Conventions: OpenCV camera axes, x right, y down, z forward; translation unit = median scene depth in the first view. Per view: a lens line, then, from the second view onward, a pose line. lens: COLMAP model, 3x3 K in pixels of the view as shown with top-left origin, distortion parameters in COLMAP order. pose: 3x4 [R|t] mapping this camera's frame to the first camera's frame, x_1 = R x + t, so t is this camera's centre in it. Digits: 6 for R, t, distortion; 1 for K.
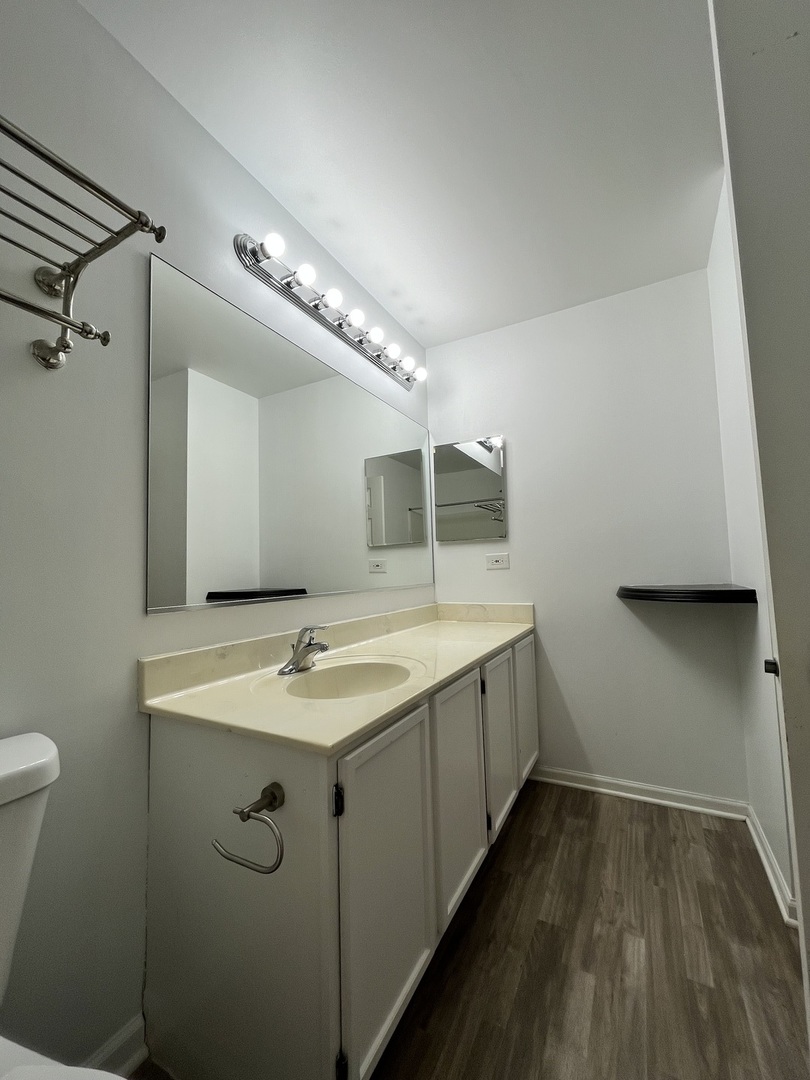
lens RADIAL K [[437.3, 0, 404.9], [0, 437.3, 536.0], [0, 0, 1]] dist [-0.002796, 0.001092]
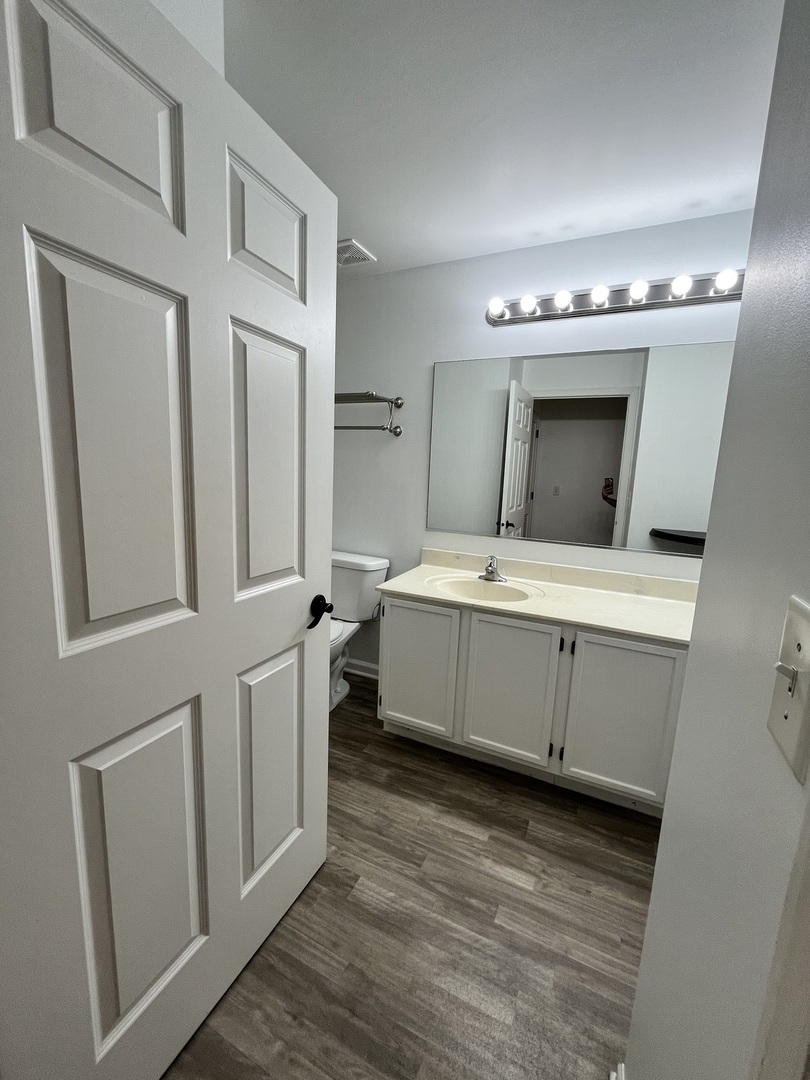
lens RADIAL K [[437.3, 0, 402.1], [0, 437.3, 542.2], [0, 0, 1]] dist [-0.002796, 0.001092]
pose [[0.031033, 0.181467, -0.982907, 1.580927], [0.034864, 0.982586, 0.182508, -0.174780], [0.998910, -0.039932, 0.024165, 0.726553]]
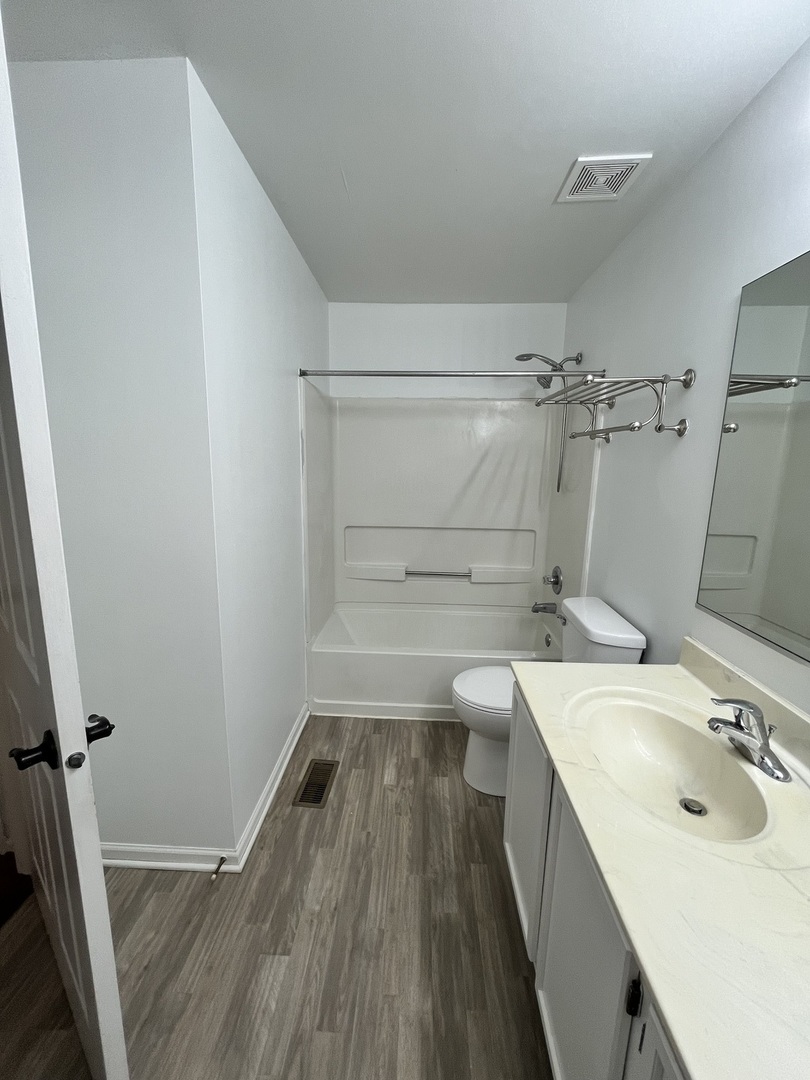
lens RADIAL K [[437.3, 0, 405.9], [0, 437.3, 540.8], [0, 0, 1]] dist [-0.002796, 0.001092]
pose [[-0.906538, 0.080111, -0.414452, 0.691945], [0.031073, 0.991827, 0.123749, -0.178544], [0.420979, 0.099305, -0.901618, 1.555384]]
